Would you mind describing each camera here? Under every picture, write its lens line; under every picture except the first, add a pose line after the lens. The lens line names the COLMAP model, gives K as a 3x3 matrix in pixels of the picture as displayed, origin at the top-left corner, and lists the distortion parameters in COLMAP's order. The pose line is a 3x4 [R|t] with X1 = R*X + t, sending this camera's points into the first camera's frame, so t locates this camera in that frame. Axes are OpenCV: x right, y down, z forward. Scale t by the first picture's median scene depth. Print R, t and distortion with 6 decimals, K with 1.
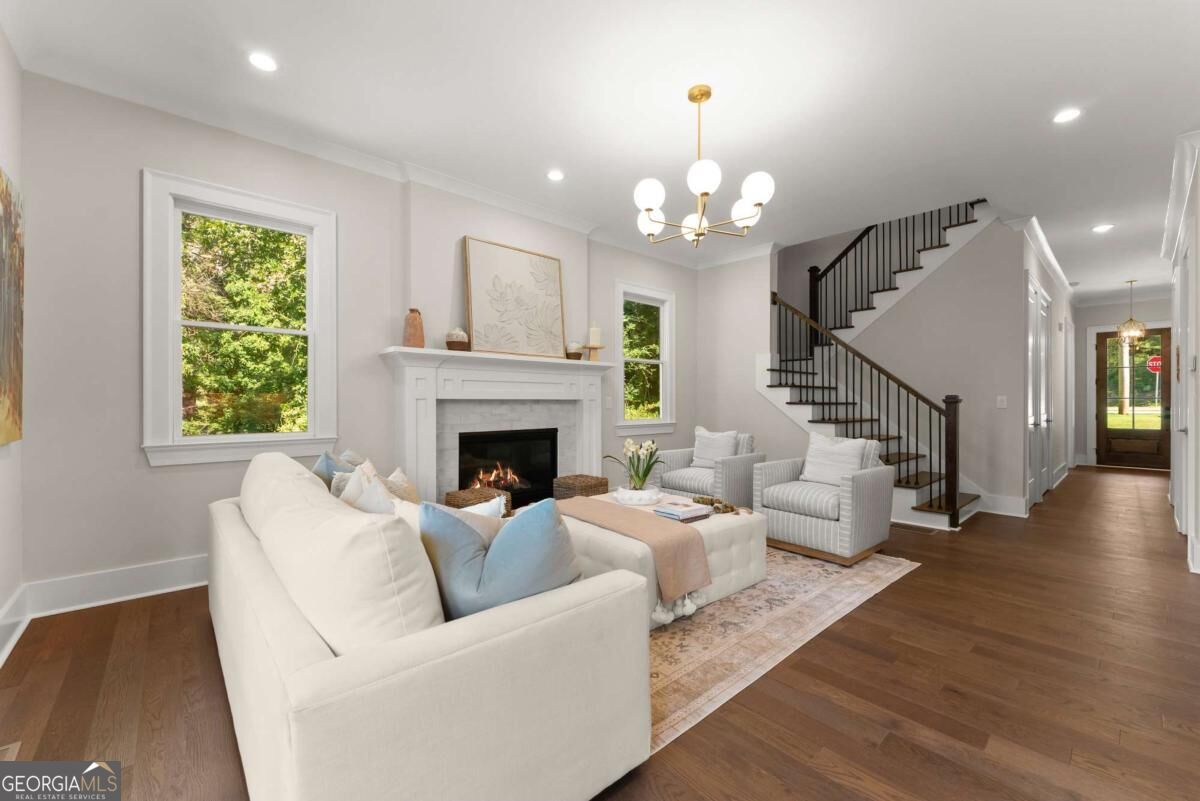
lens RADIAL K [[465.4, 0, 600.0], [0, 465.4, 400.5], [0, 0, 1]] dist [-0.000208, -0.000052]
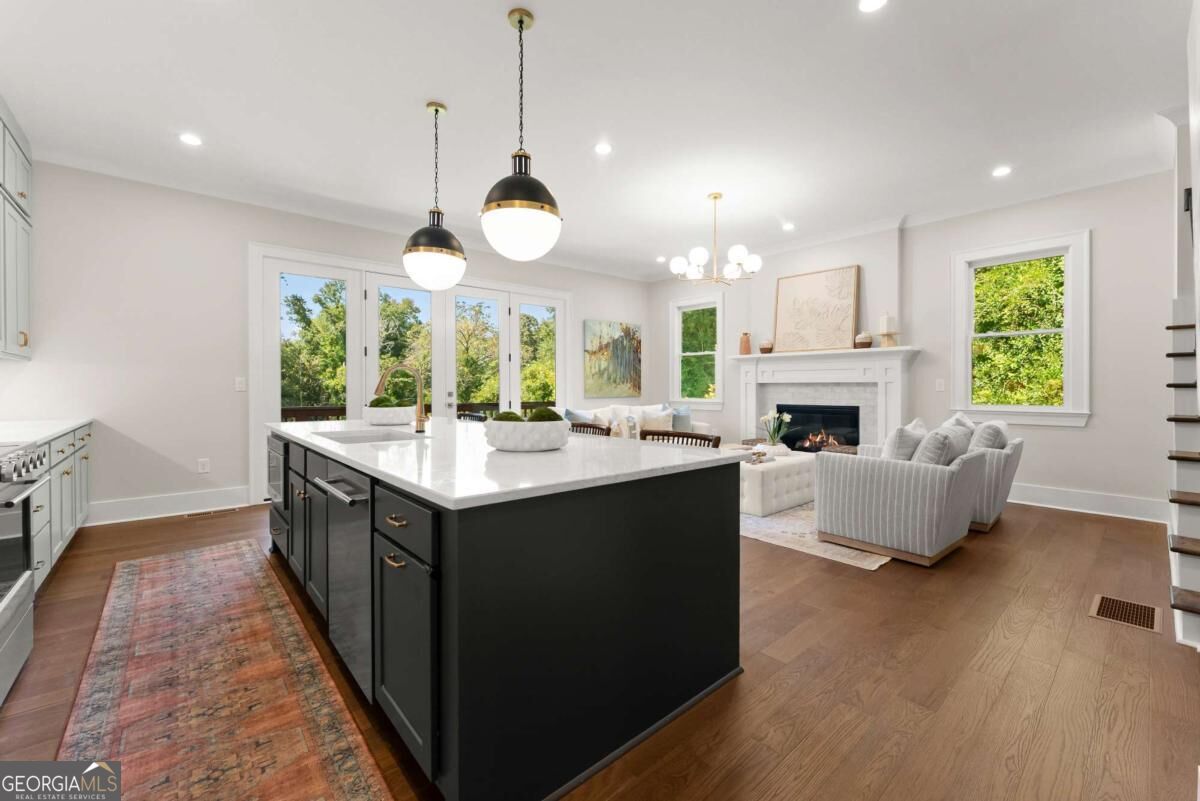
lens RADIAL K [[484.3, 0, 600.9], [0, 484.3, 387.1], [0, 0, 1]] dist [0.000083, 0.000012]
pose [[-0.037351, 0.003403, -0.999296, 1.284103], [-0.000322, 0.999994, 0.003418, 0.006099], [0.999302, 0.000450, -0.037350, 0.431274]]
